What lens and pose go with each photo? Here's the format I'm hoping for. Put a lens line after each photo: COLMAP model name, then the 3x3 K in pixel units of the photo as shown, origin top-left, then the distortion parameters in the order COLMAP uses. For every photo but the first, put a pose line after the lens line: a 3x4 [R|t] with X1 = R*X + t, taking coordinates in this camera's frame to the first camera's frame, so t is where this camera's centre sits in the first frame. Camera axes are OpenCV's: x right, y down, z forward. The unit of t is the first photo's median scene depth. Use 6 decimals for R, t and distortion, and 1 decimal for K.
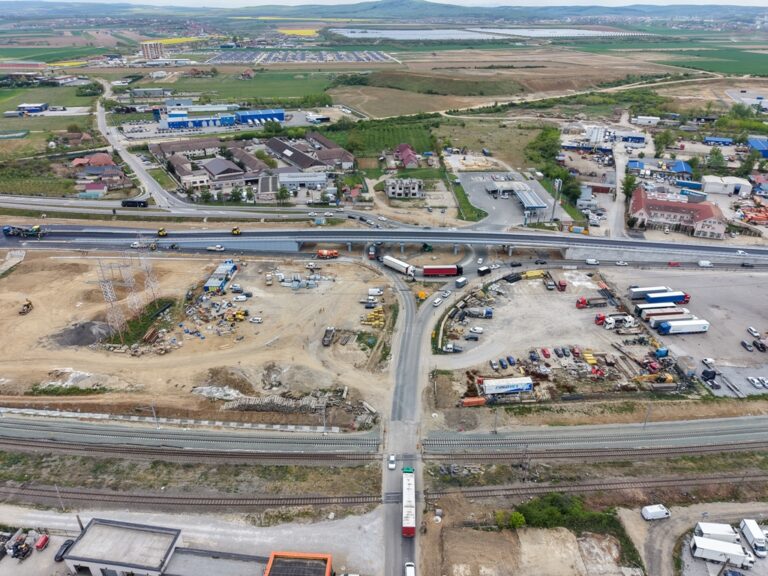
lens RADIAL K [[534.0, 0, 384.8], [0, 534.0, 288.8], [0, 0, 1]] dist [0.009825, -0.009661]
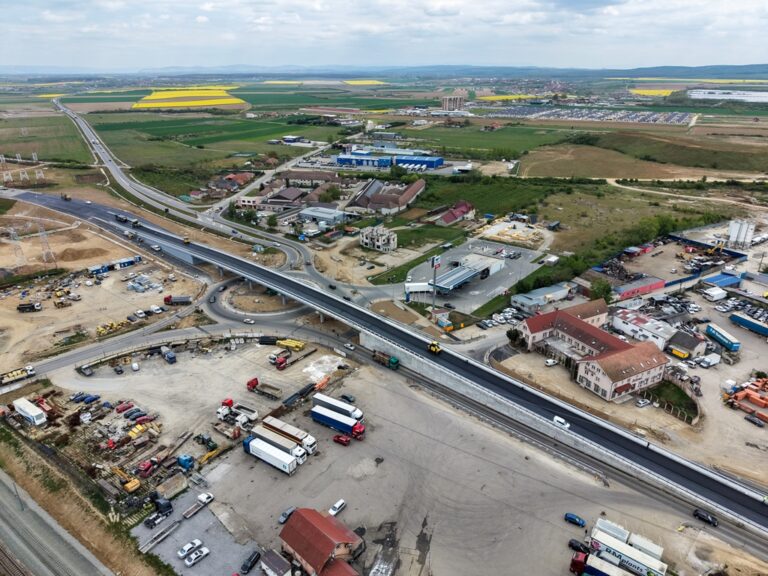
lens RADIAL K [[534.0, 0, 384.4], [0, 534.0, 287.5], [0, 0, 1]] dist [0.009825, -0.009661]
pose [[0.756422, 0.241196, -0.607989, 0.414596], [-0.300462, 0.953783, 0.004560, -0.076037], [0.580990, 0.179228, 0.793932, 0.184948]]
